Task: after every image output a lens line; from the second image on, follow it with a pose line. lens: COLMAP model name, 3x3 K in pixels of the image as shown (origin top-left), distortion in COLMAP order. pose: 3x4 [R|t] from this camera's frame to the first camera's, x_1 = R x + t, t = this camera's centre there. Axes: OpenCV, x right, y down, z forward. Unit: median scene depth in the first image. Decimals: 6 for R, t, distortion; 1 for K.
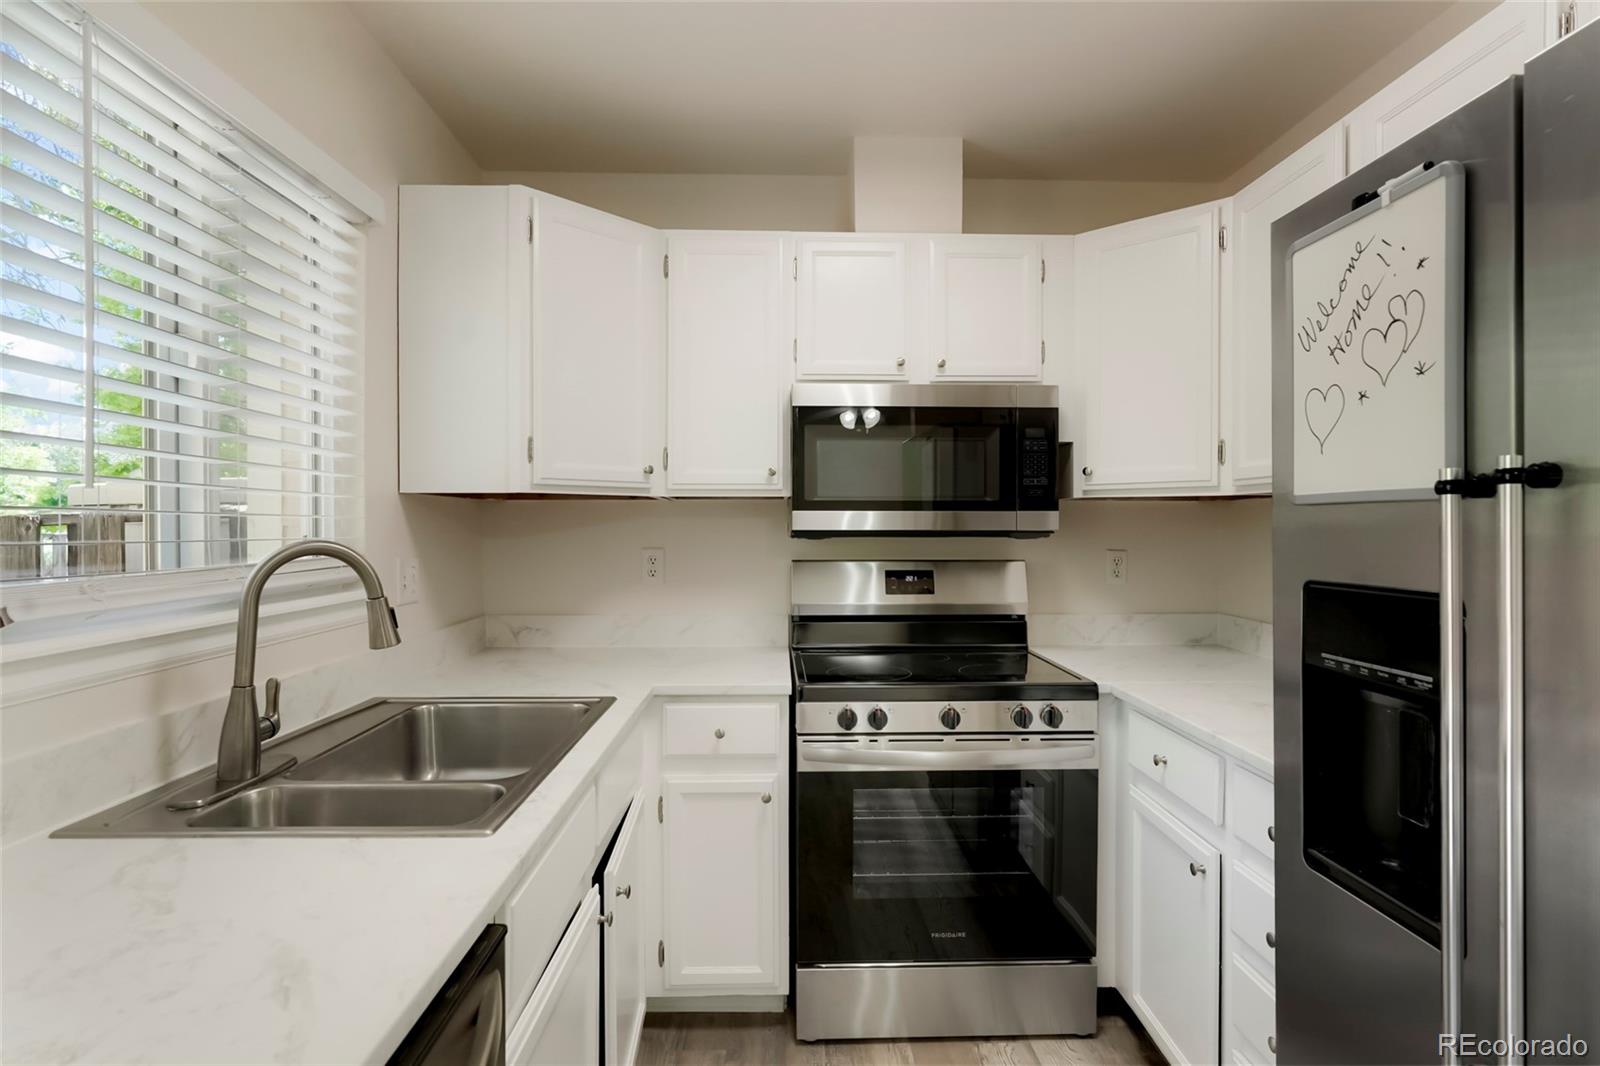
lens RADIAL K [[809.9, 0, 800.4], [0, 809.9, 531.8], [0, 0, 1]] dist [-0.007836, -0.000186]
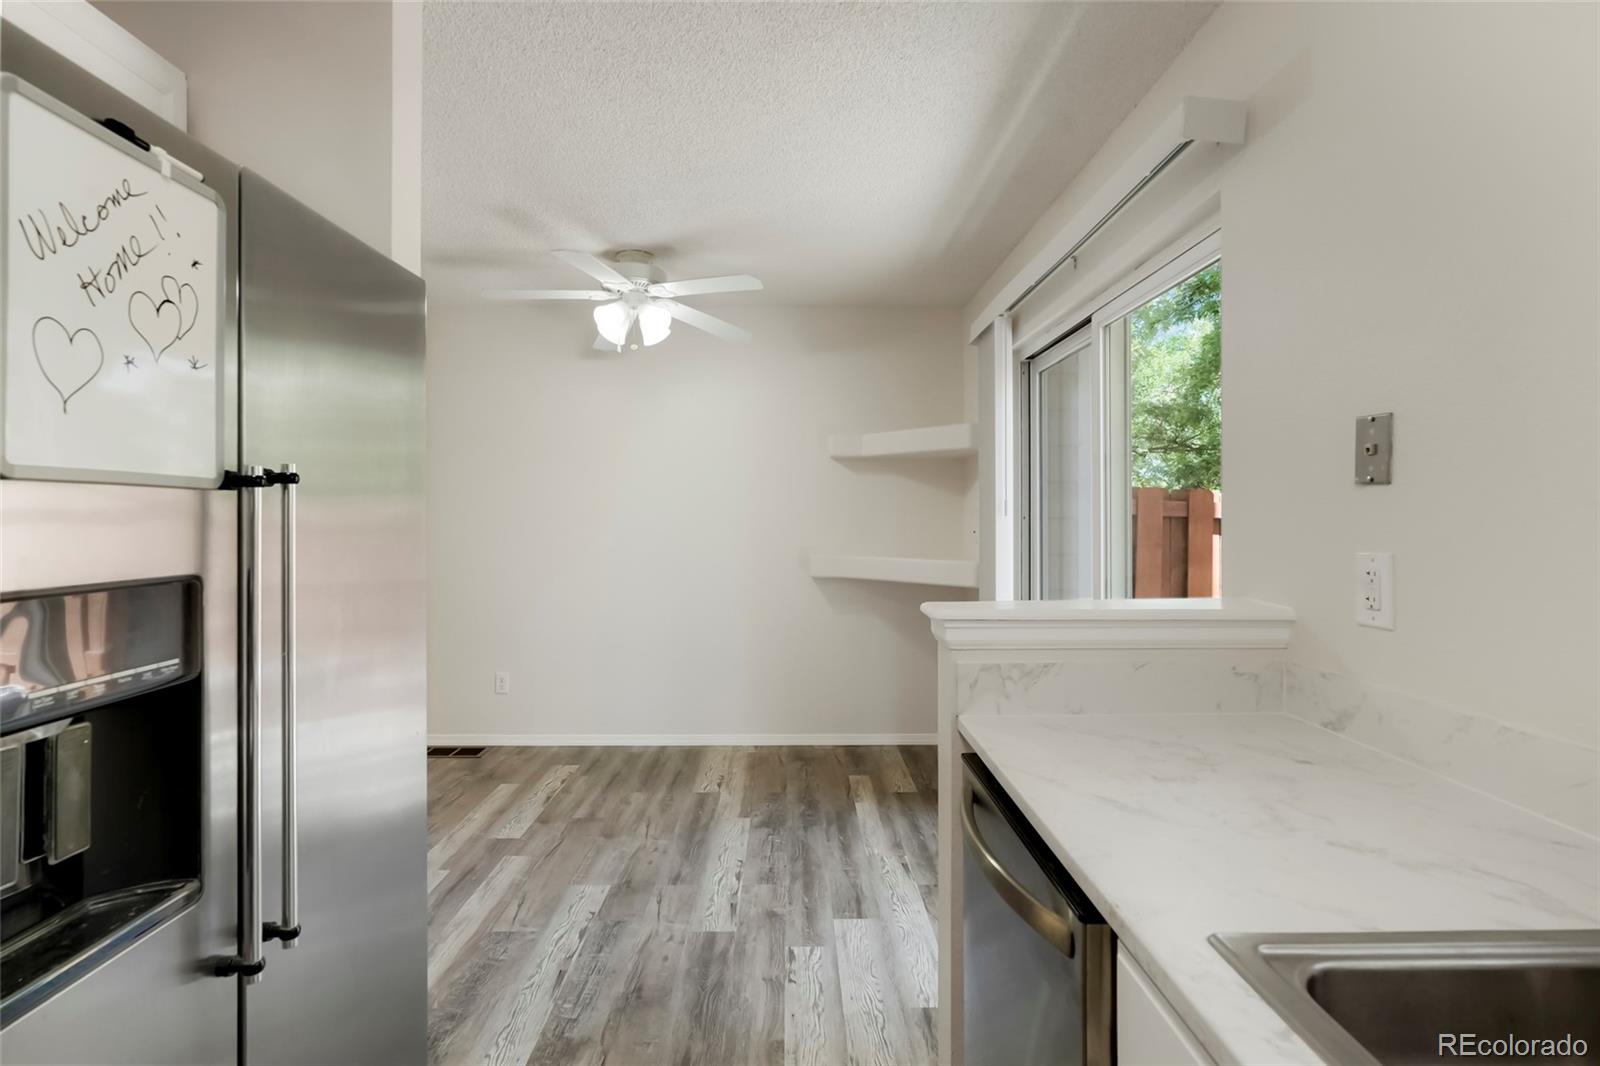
lens RADIAL K [[779.1, 0, 796.9], [0, 779.1, 522.3], [0, 0, 1]] dist [-0.004277, 0.000908]
pose [[-0.999657, 0.002036, 0.026116, -0.018284], [0.002385, 0.999908, 0.013326, -0.002734], [-0.026086, 0.013384, -0.999570, 0.853437]]
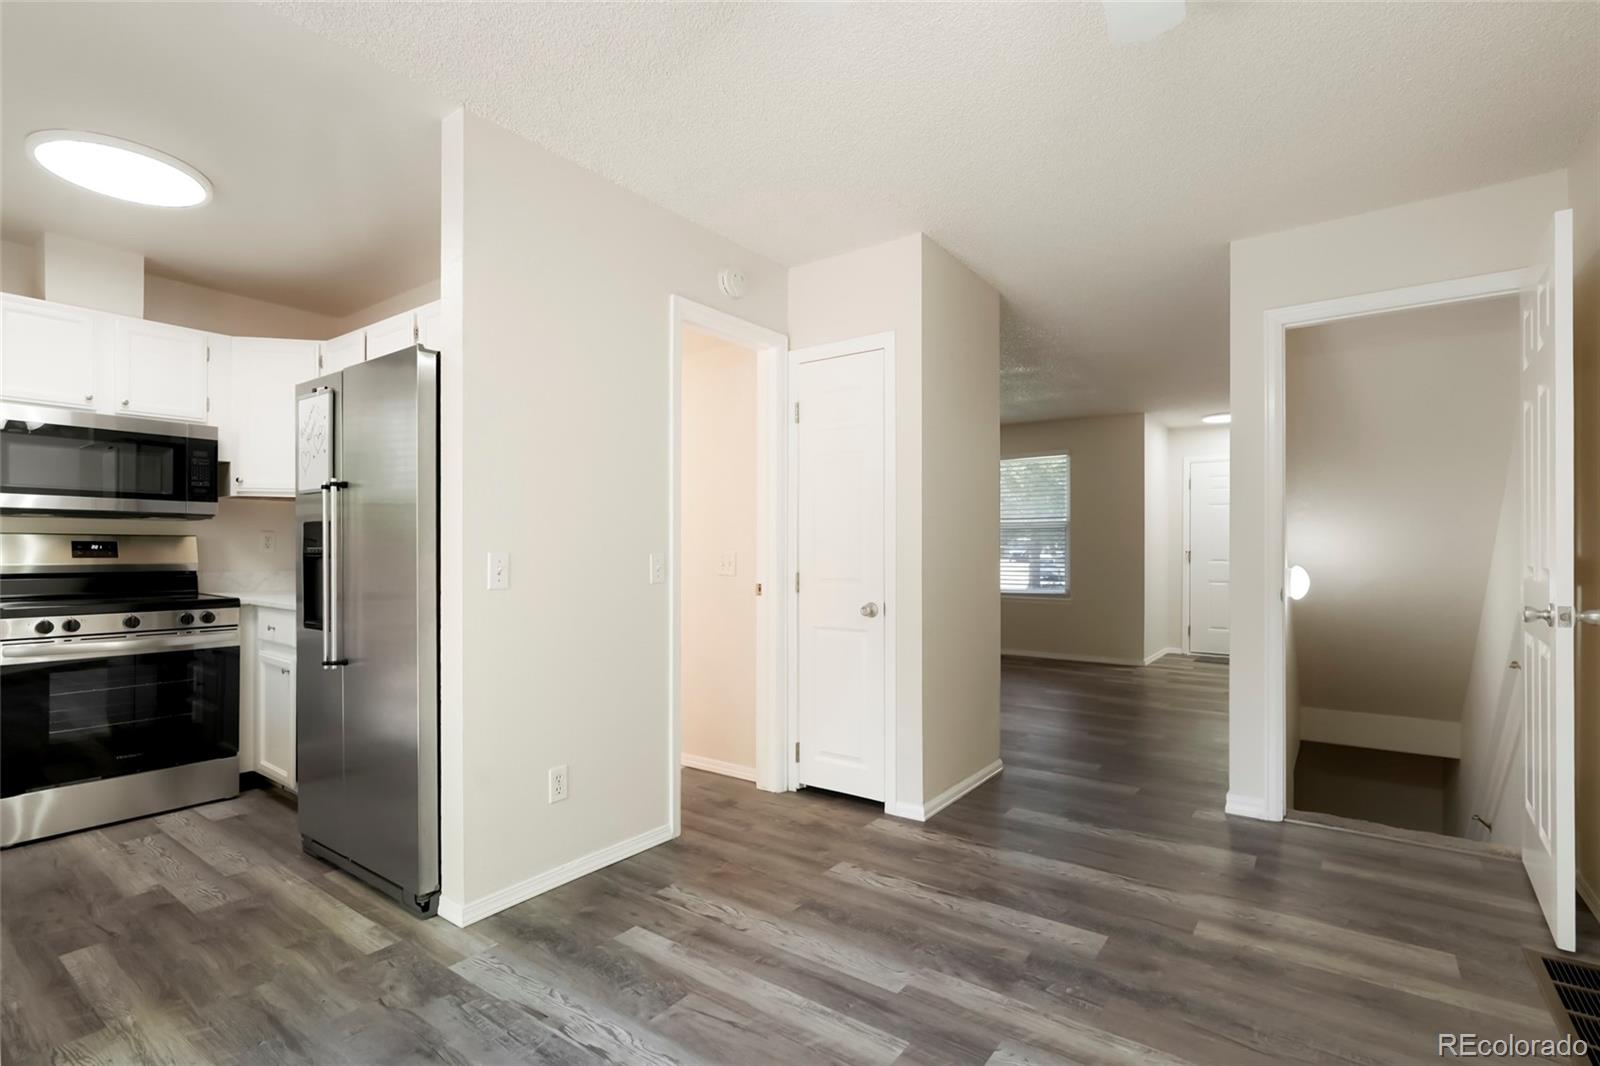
lens RADIAL K [[744.8, 0, 792.4], [0, 744.8, 549.6], [0, 0, 1]] dist [-0.005142, 0.001799]
pose [[0.618243, 0.000331, 0.785987, -0.171411], [0.001628, 0.999997, -0.001702, 0.085425], [-0.785985, 0.002332, 0.618241, -0.989870]]
